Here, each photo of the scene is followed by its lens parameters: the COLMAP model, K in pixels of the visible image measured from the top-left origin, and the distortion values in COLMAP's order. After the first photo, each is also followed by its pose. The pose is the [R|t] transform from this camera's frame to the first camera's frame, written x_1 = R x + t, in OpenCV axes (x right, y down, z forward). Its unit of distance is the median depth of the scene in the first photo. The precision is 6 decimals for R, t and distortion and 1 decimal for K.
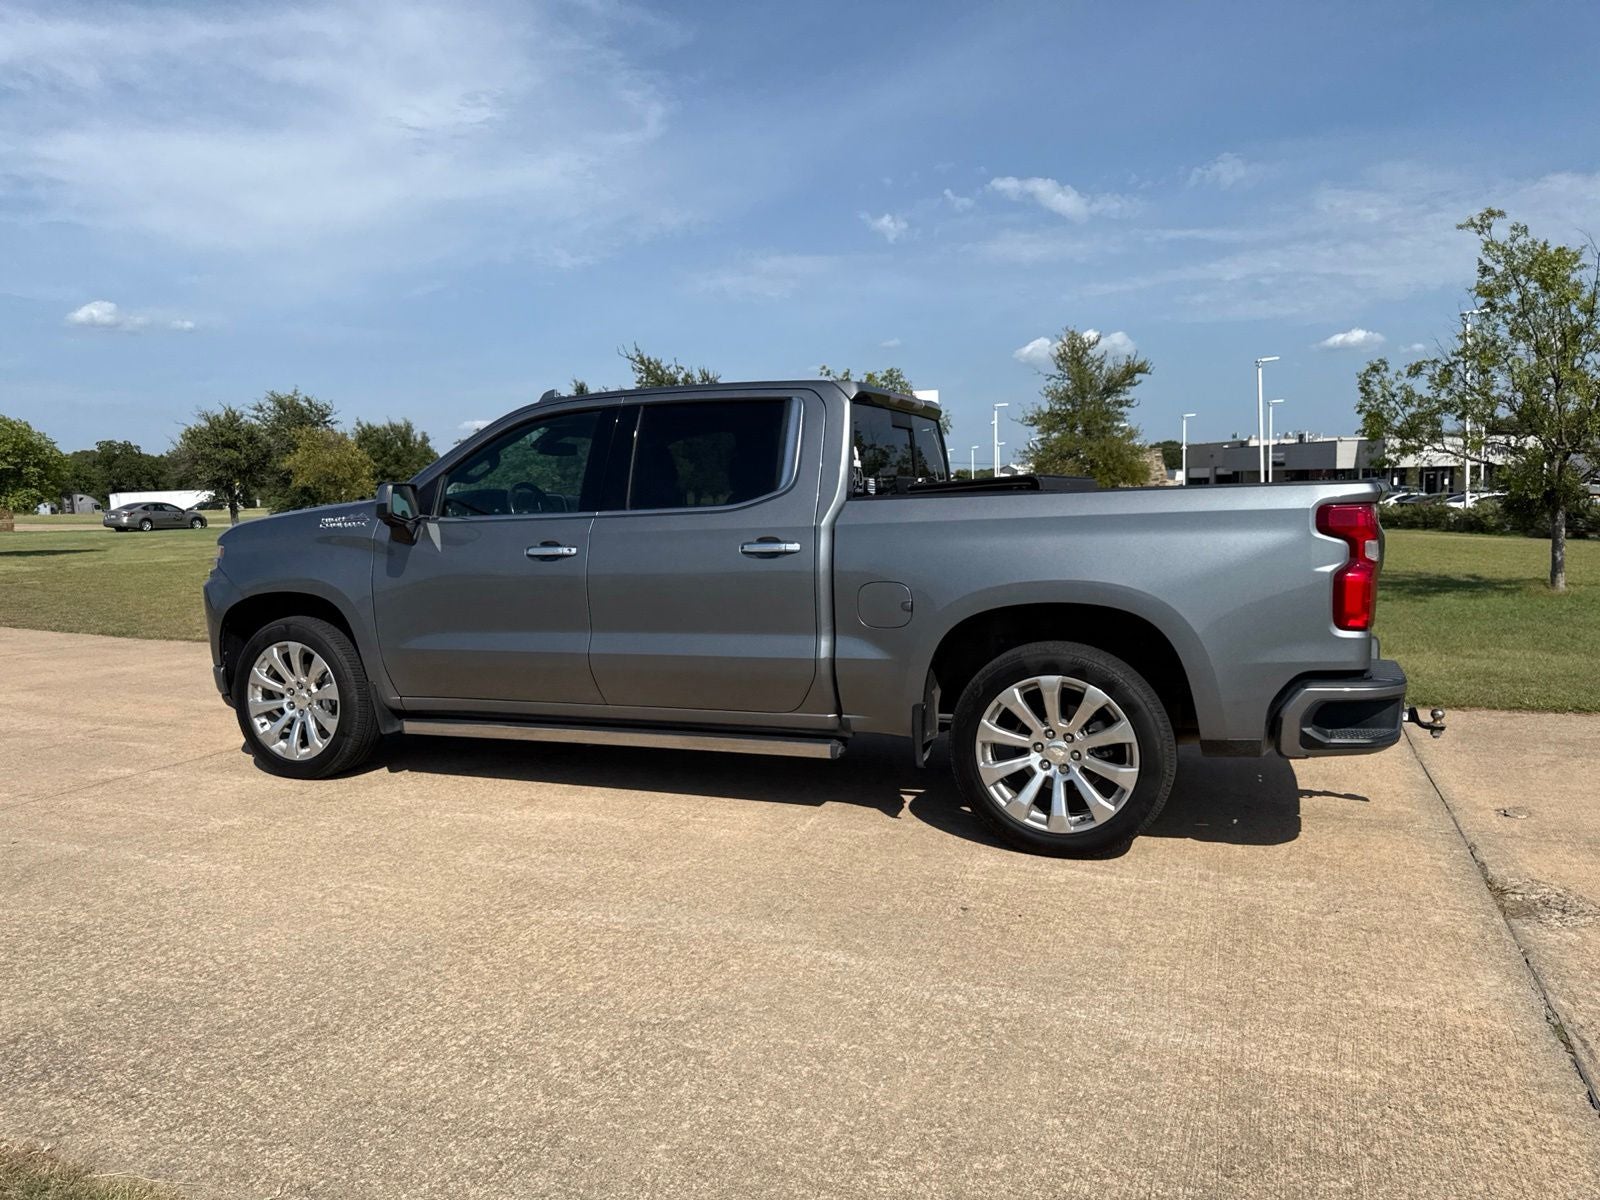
lens RADIAL K [[1138.8, 0, 803.0], [0, 1138.8, 598.9], [0, 0, 1]] dist [0.028145, -0.035988]
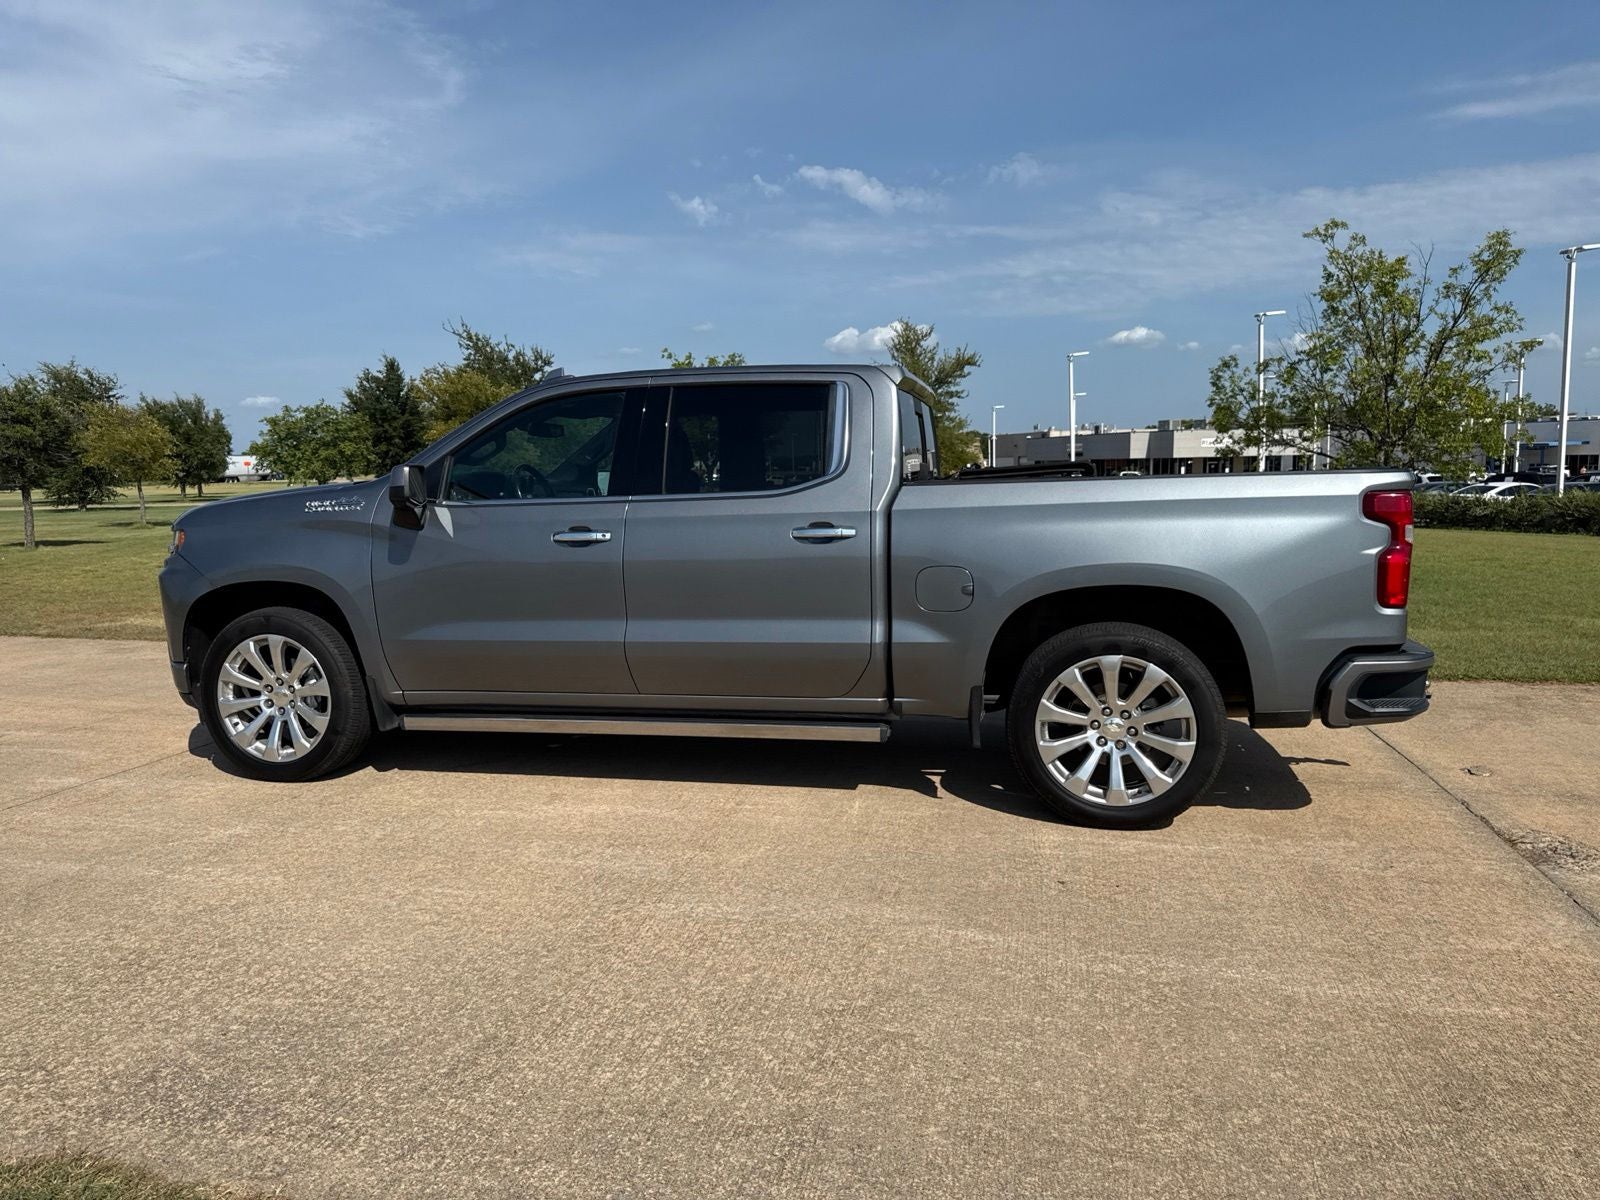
lens RADIAL K [[1138.8, 0, 803.0], [0, 1138.8, 598.9], [0, 0, 1]] dist [0.028145, -0.035988]
pose [[0.986607, -0.010815, 0.162759, -0.206552], [0.008698, 0.999868, 0.013717, -0.000826], [-0.162885, -0.012118, 0.986571, 0.017624]]
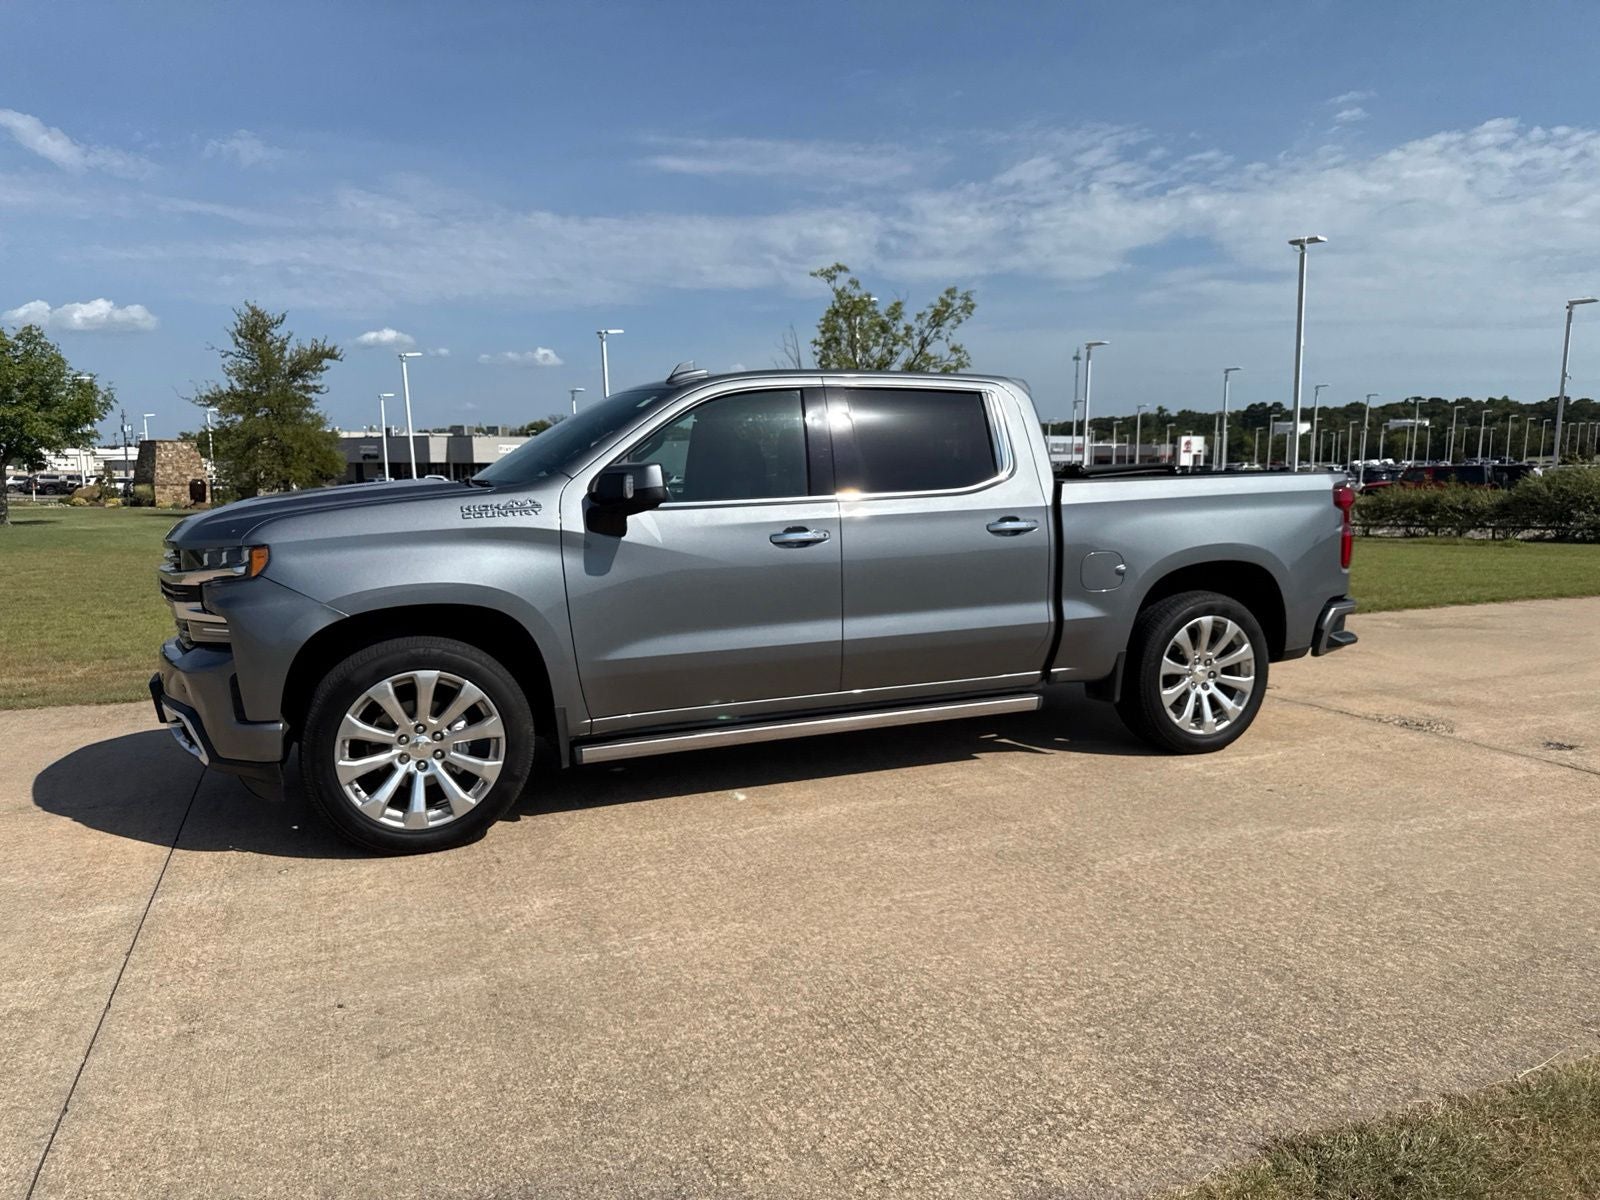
lens RADIAL K [[1137.3, 0, 800.0], [0, 1137.3, 600.0], [0, 0, 1]] dist [0.026171, -0.037402]
pose [[0.705350, -0.066078, 0.705772, -0.948445], [0.060538, 0.997624, 0.032900, -0.021637], [-0.706269, 0.019520, 0.707674, 0.356165]]
